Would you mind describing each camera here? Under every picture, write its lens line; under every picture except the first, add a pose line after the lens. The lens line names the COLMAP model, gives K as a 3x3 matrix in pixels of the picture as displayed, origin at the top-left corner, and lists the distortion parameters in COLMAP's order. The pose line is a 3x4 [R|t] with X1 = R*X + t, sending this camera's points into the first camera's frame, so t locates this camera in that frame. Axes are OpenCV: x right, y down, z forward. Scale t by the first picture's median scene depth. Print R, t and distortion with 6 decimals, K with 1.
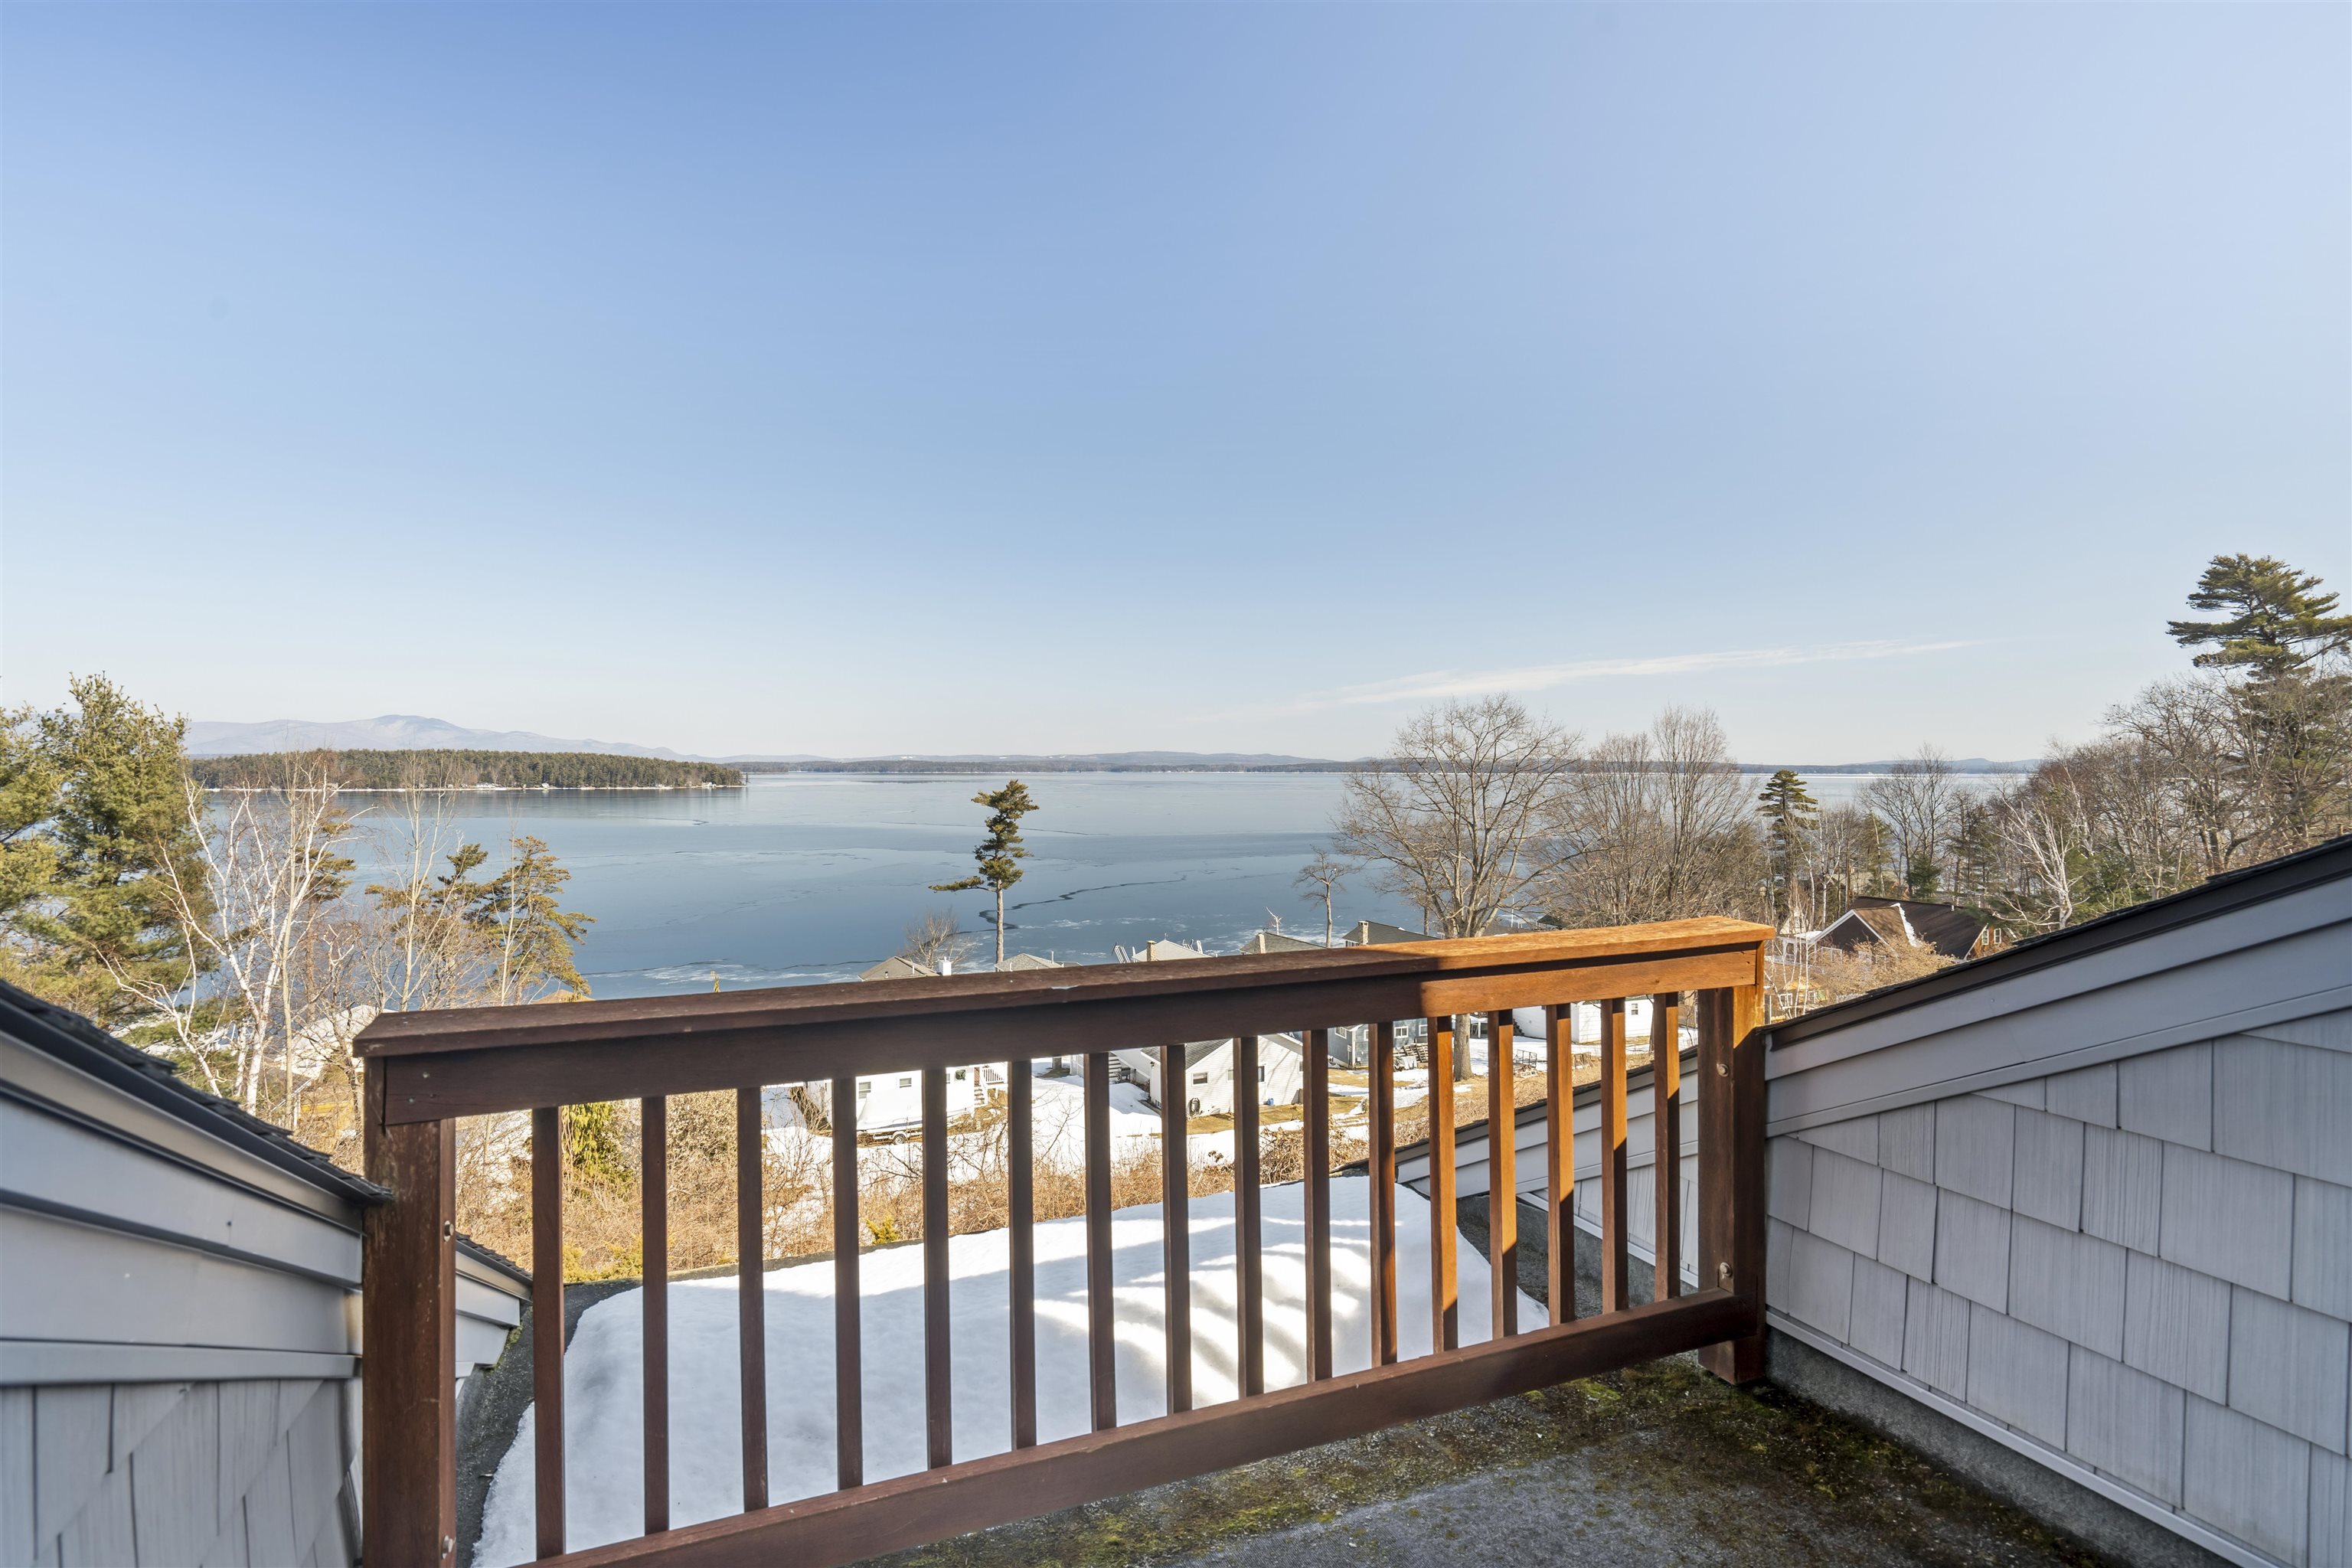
lens RADIAL K [[1086.5, 0, 1171.5], [0, 1086.5, 775.1], [0, 0, 1]] dist [-0.009977, 0.004213]
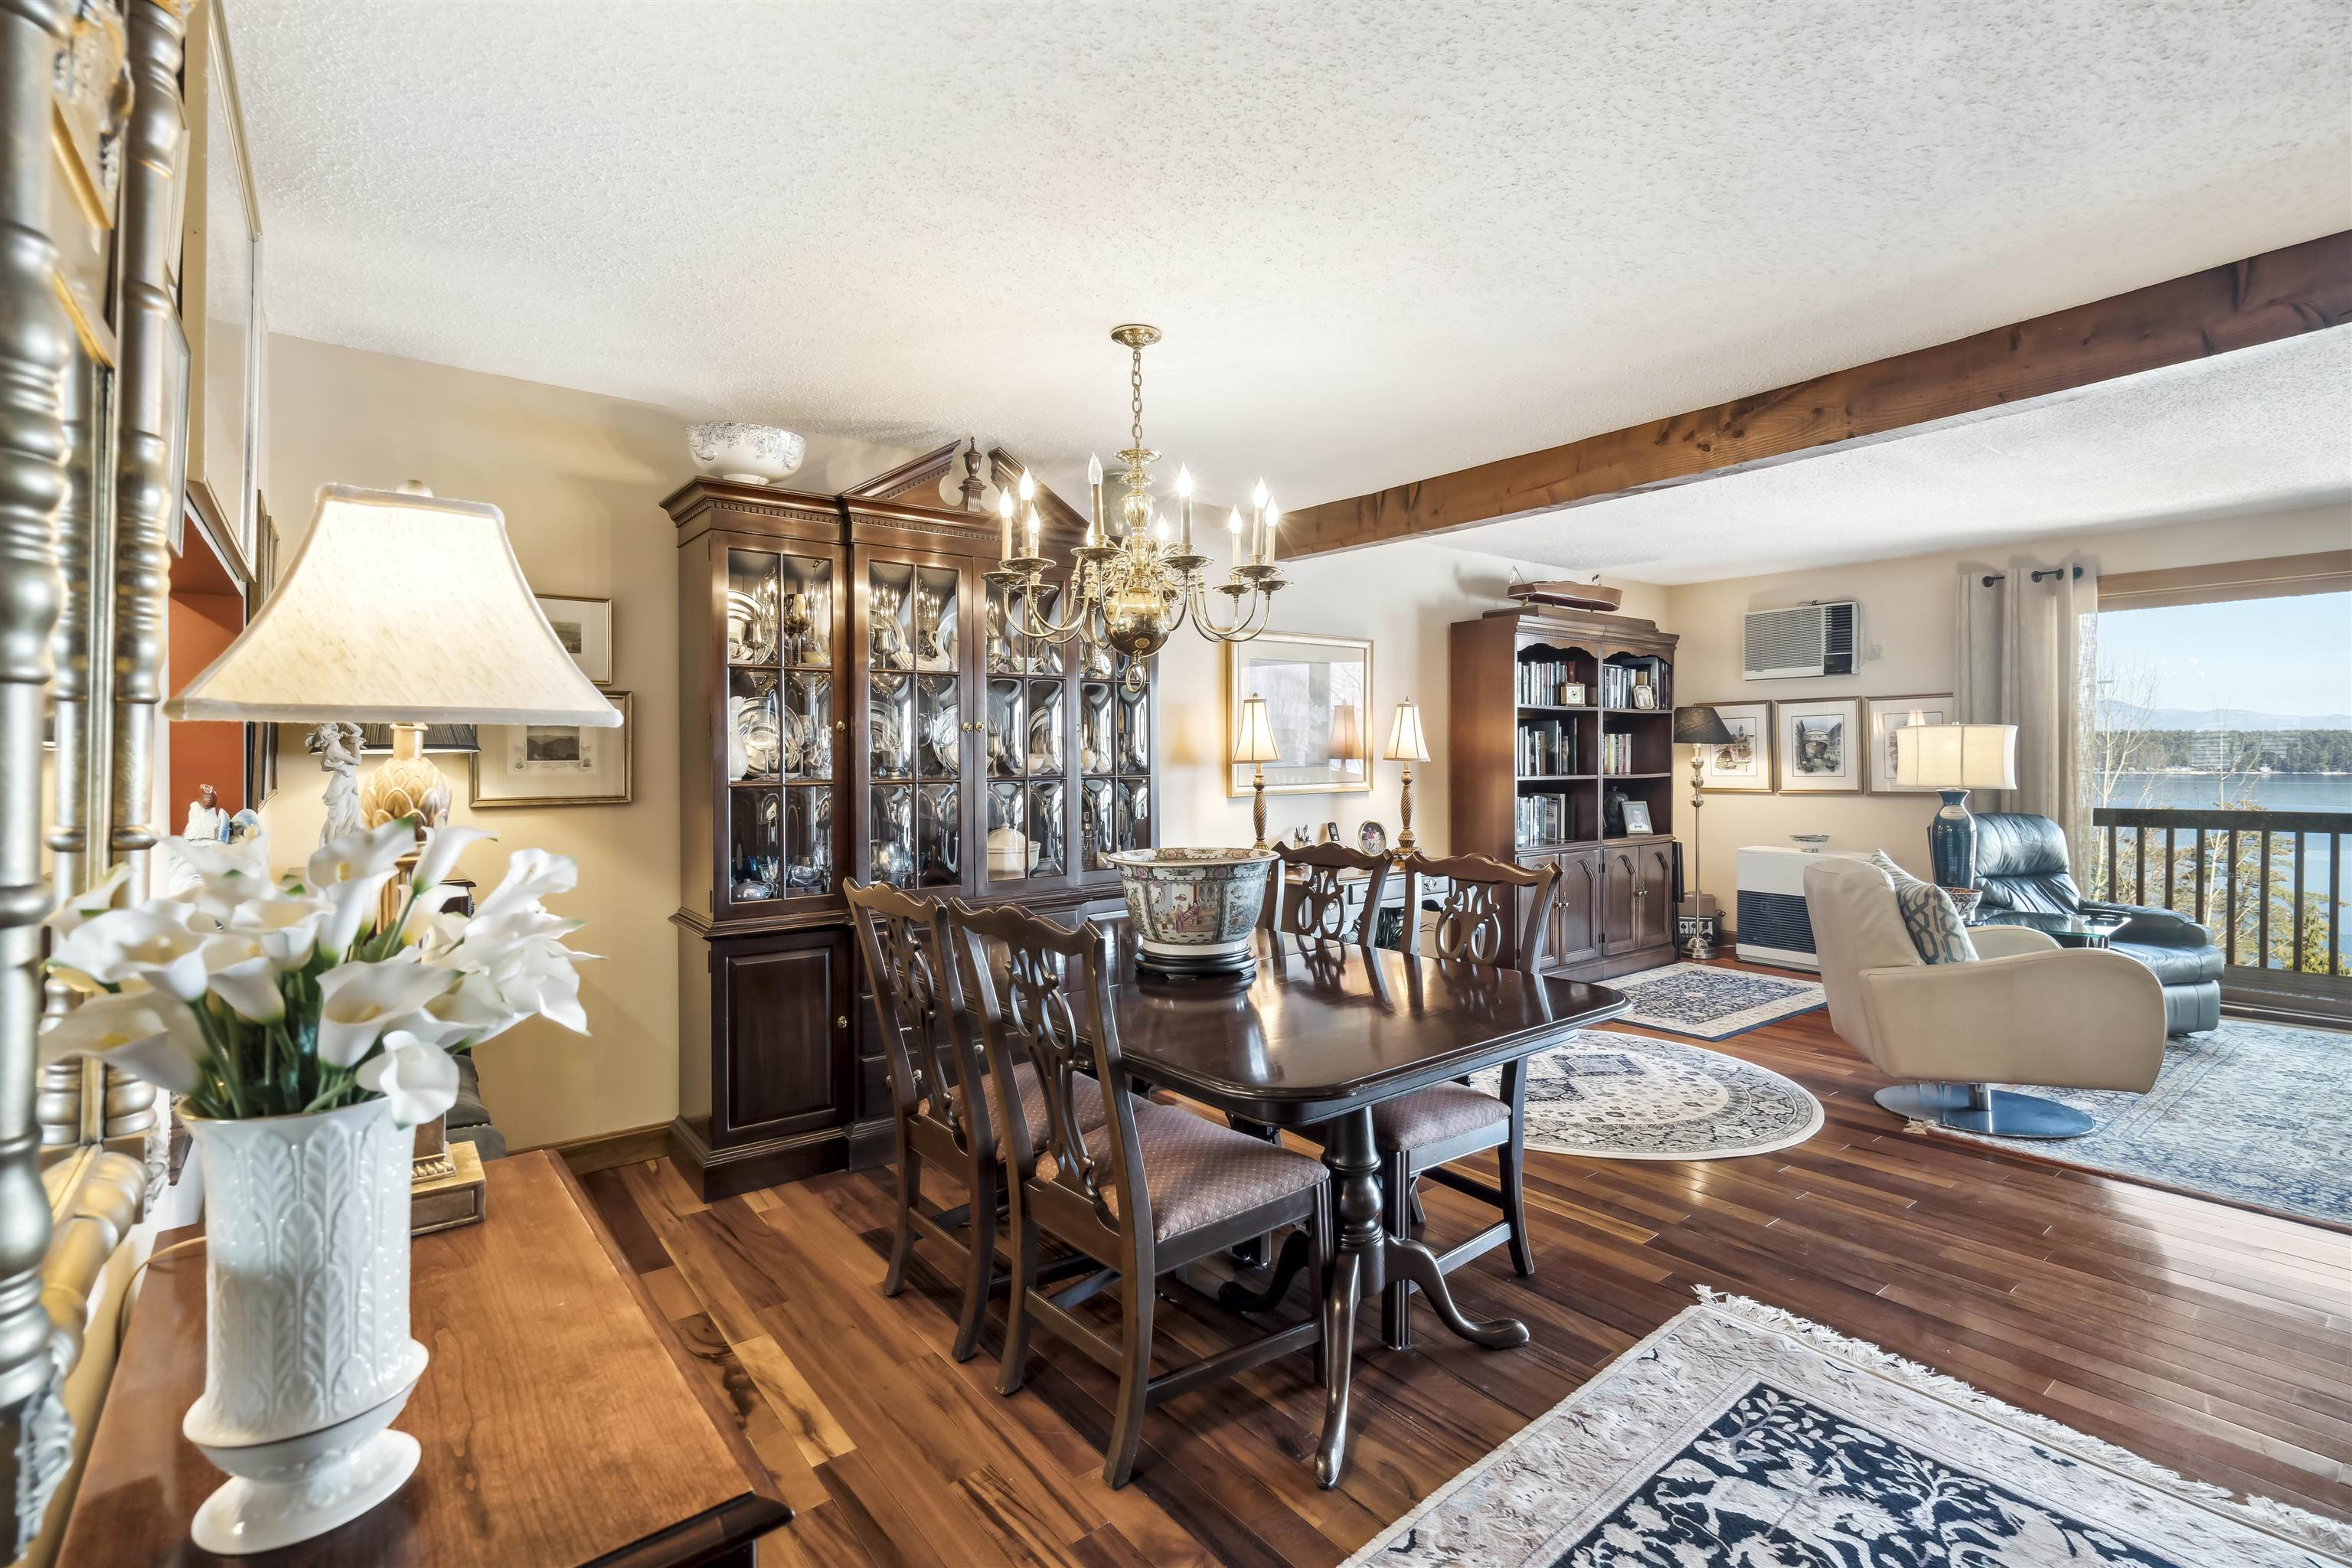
lens RADIAL K [[1086.5, 0, 1176.8], [0, 1086.5, 775.2], [0, 0, 1]] dist [-0.009977, 0.004213]
pose [[0.251106, 0.008218, -0.967925, 4.059932], [0.006281, 0.999929, 0.010119, 0.043165], [0.967939, -0.008620, 0.251037, -5.438516]]
